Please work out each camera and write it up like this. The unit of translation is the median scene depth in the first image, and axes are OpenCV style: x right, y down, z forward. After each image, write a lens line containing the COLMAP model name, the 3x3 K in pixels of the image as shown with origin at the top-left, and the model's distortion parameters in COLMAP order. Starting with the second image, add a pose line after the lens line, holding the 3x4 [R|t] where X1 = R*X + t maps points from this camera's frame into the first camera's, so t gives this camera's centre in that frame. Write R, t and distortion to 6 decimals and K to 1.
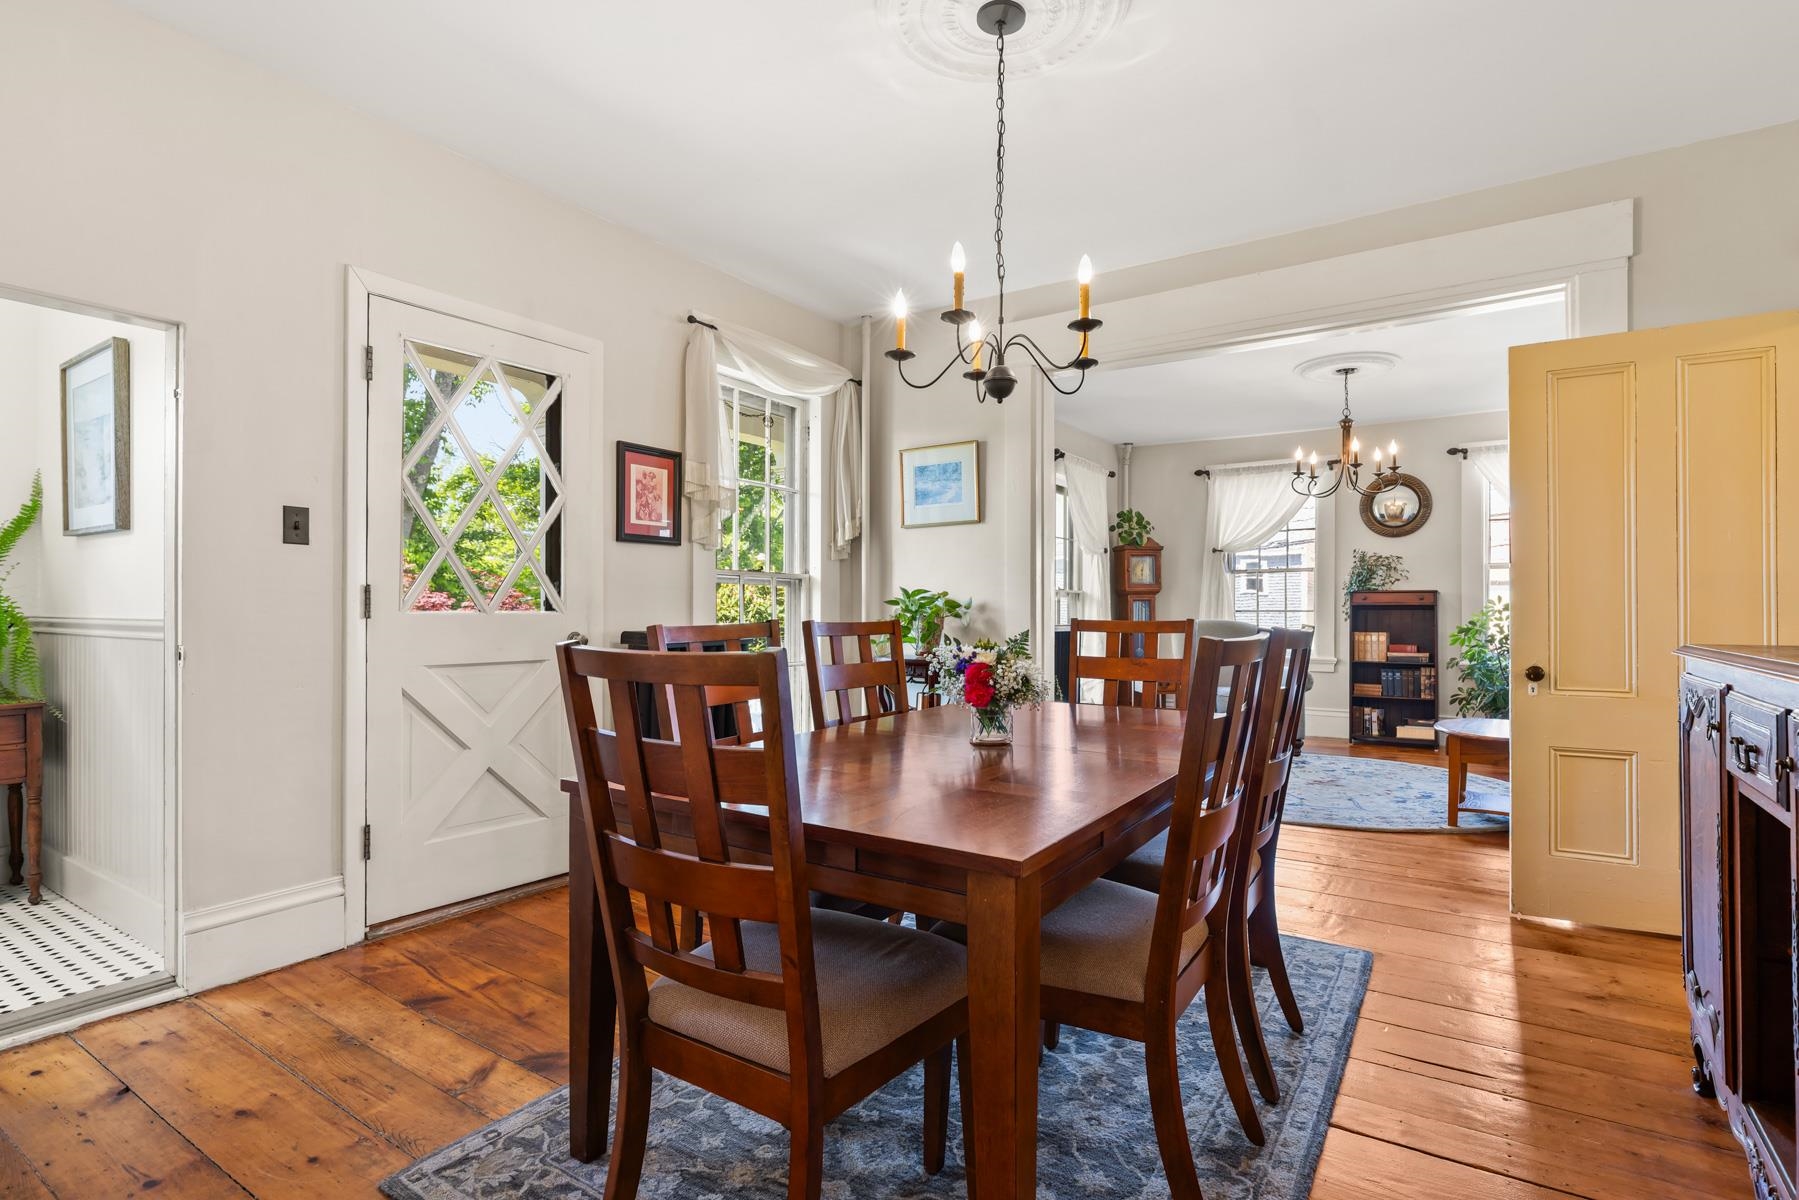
lens RADIAL K [[880.7, 0, 912.9], [0, 880.7, 605.7], [0, 0, 1]] dist [-0.000978, 0.000112]
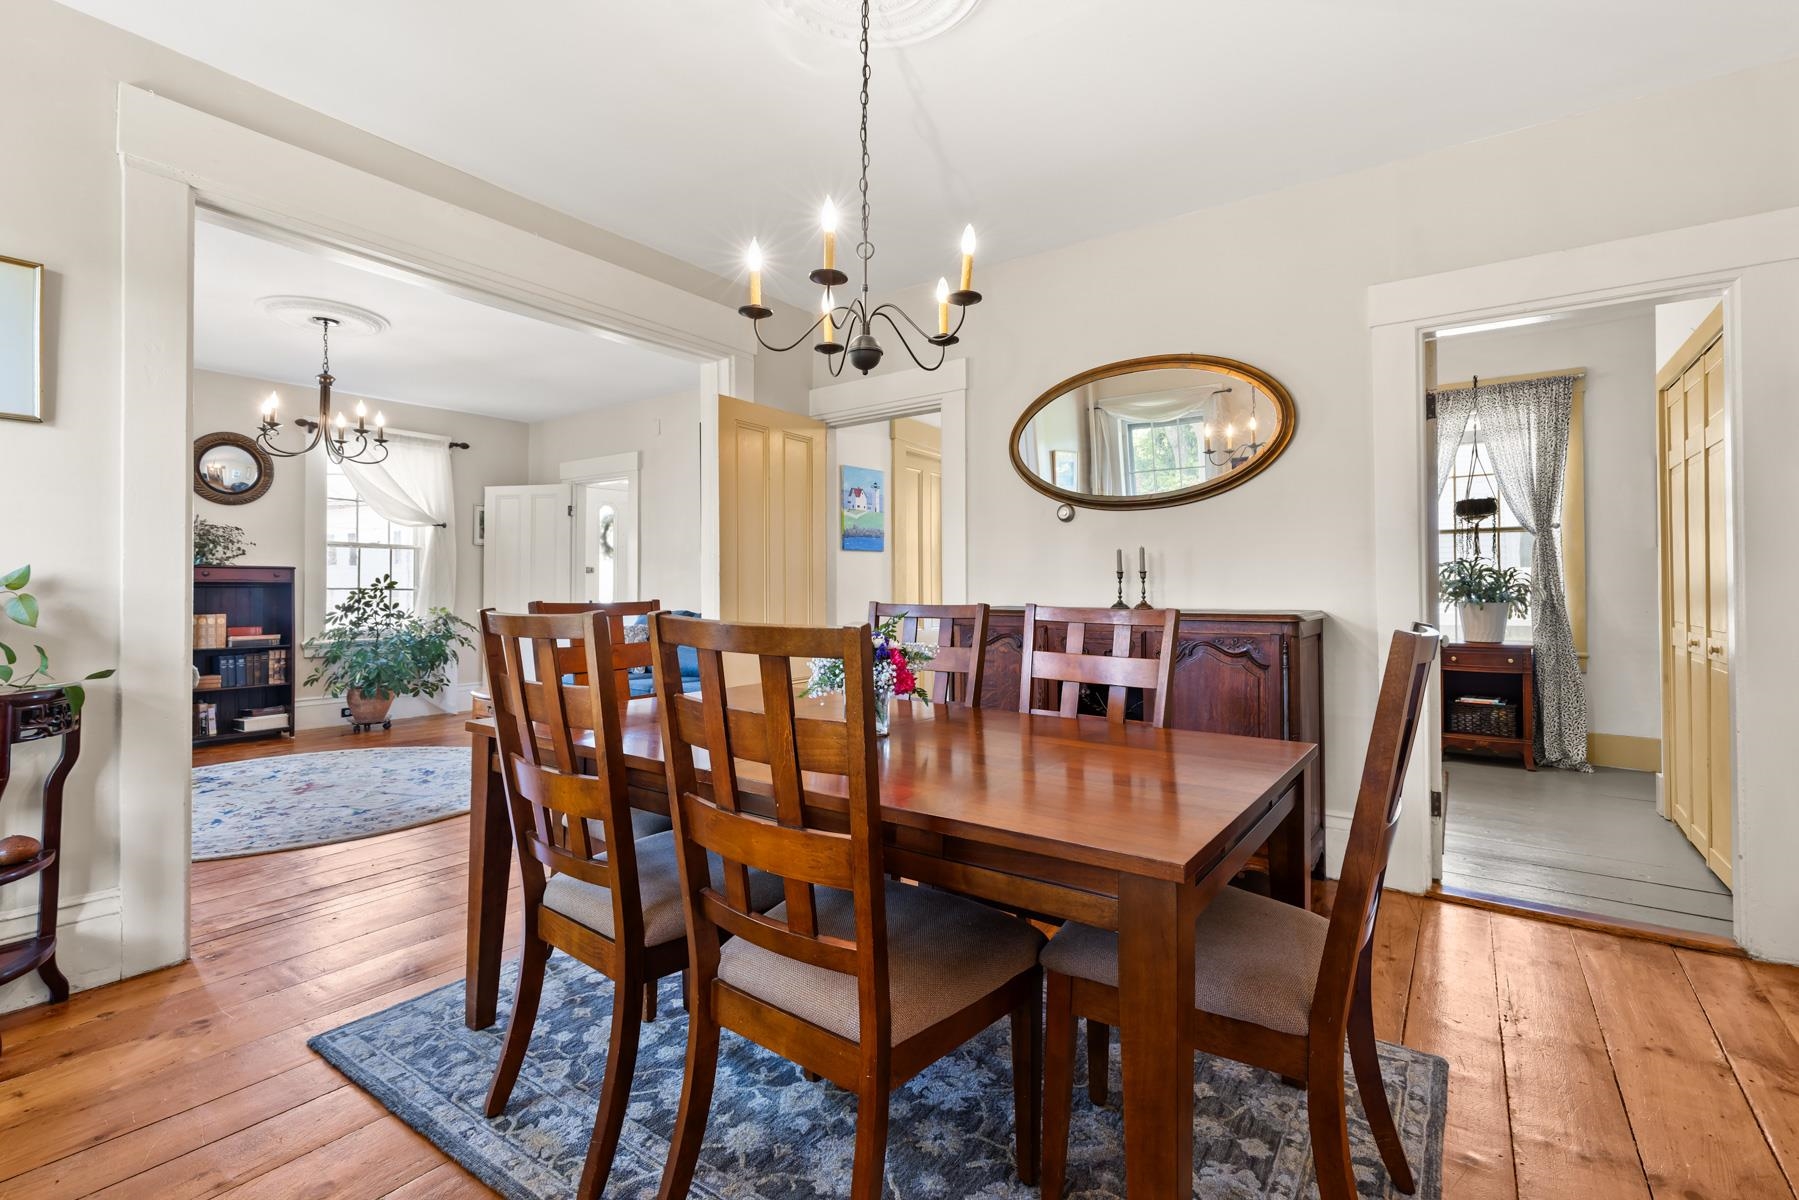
lens RADIAL K [[810.8, 0, 908.2], [0, 810.8, 577.9], [0, 0, 1]] dist [0.004390, -0.000851]
pose [[0.039686, 0.011986, 0.999140, -0.239636], [-0.006869, 0.999908, -0.011722, -0.000463], [-0.999189, -0.006398, 0.039765, 0.296637]]
